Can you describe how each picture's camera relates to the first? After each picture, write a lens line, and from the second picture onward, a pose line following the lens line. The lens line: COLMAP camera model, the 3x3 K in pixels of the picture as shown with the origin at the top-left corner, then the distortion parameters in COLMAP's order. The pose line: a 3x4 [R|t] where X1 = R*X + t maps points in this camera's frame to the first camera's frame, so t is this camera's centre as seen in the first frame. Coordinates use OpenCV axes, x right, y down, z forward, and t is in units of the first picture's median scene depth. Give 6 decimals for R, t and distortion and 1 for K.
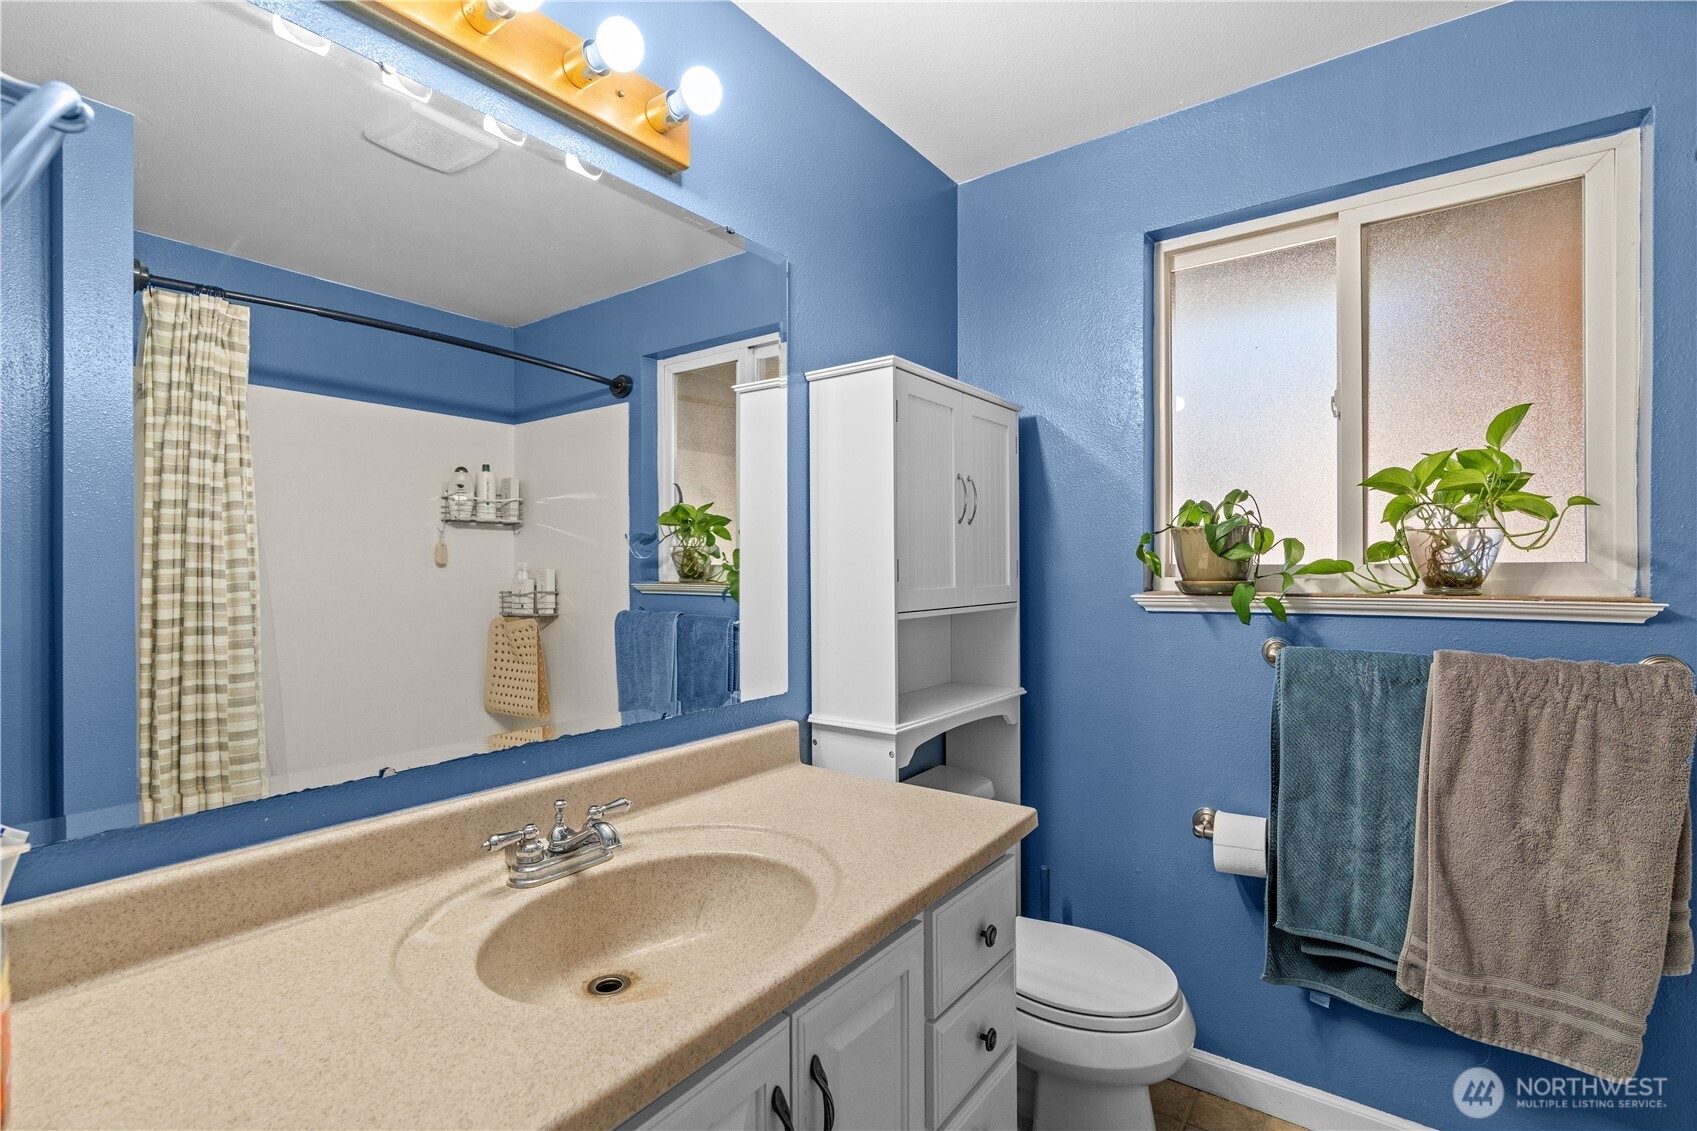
lens RADIAL K [[792.1, 0, 842.1], [0, 792.1, 563.1], [0, 0, 1]] dist [-0.004636, -0.000359]
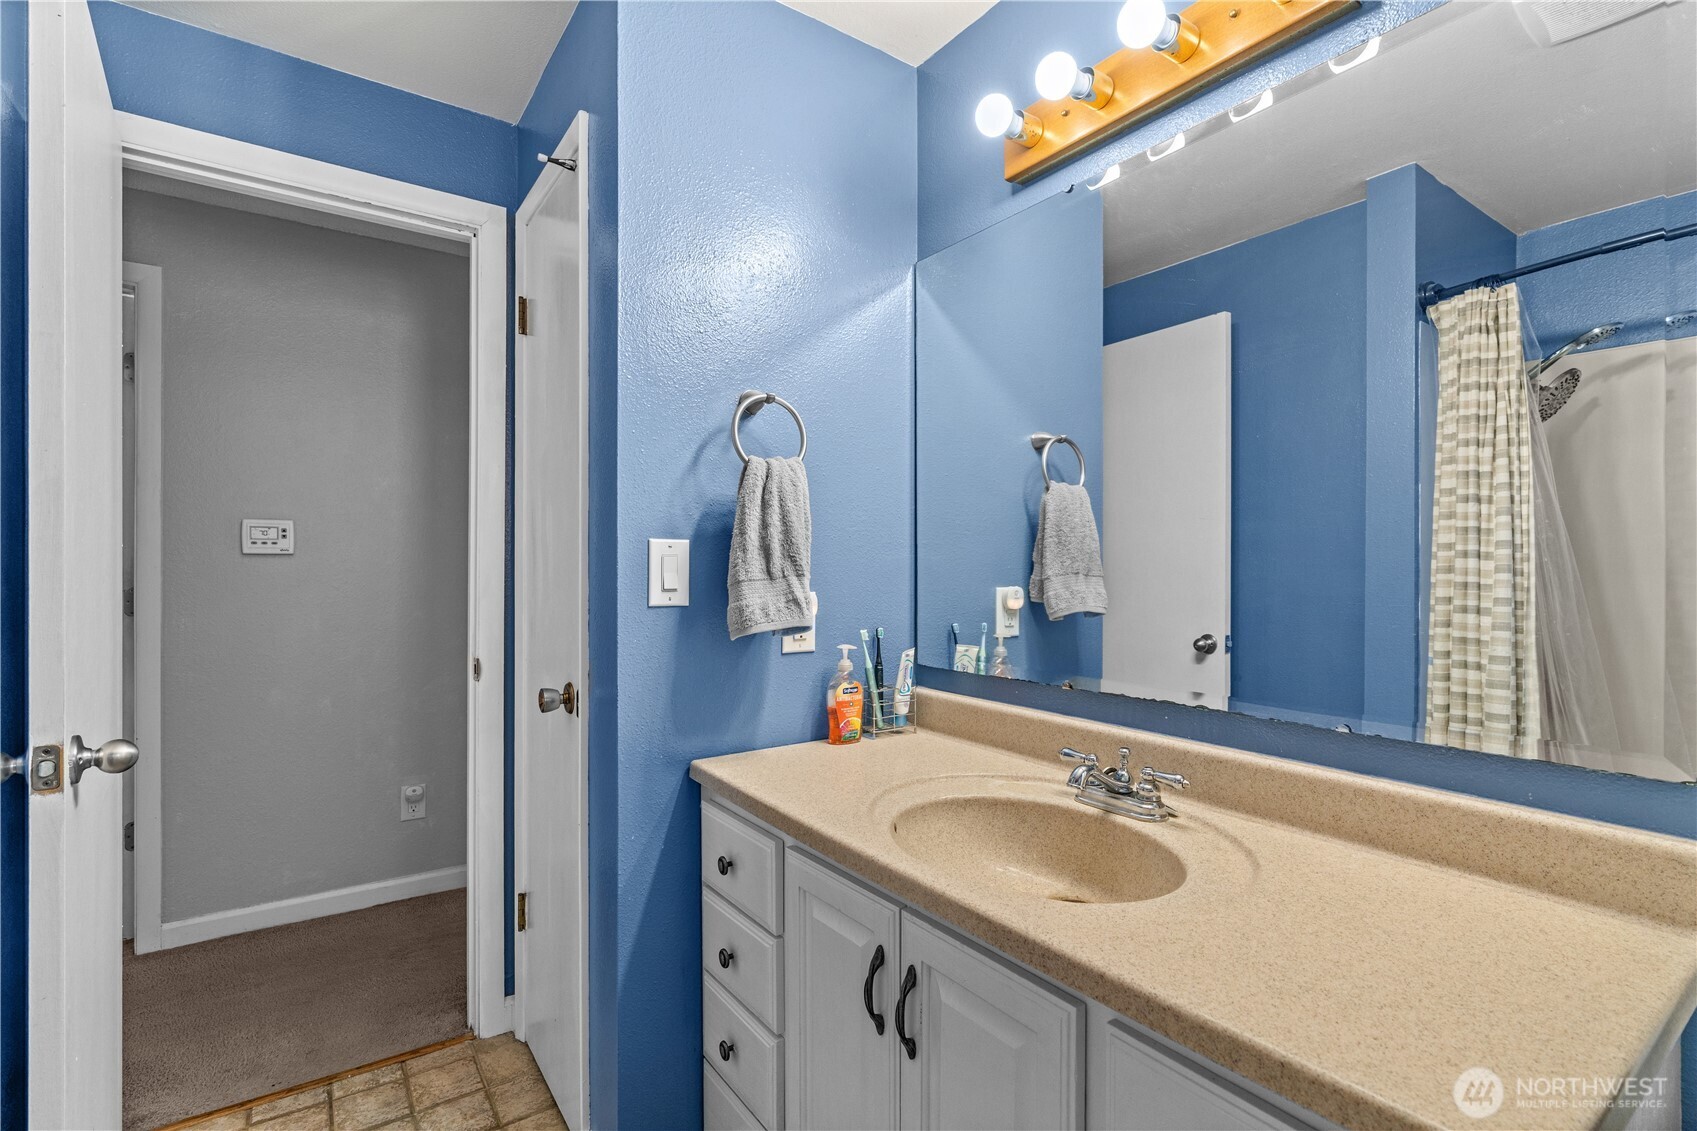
lens RADIAL K [[792.1, 0, 842.1], [0, 792.1, 563.1], [0, 0, 1]] dist [-0.004636, -0.000359]
pose [[-0.320502, -0.000174, -0.947248, 0.722529], [0.002029, 0.999998, -0.000871, 0.035869], [0.947246, -0.002201, -0.320501, 0.863037]]
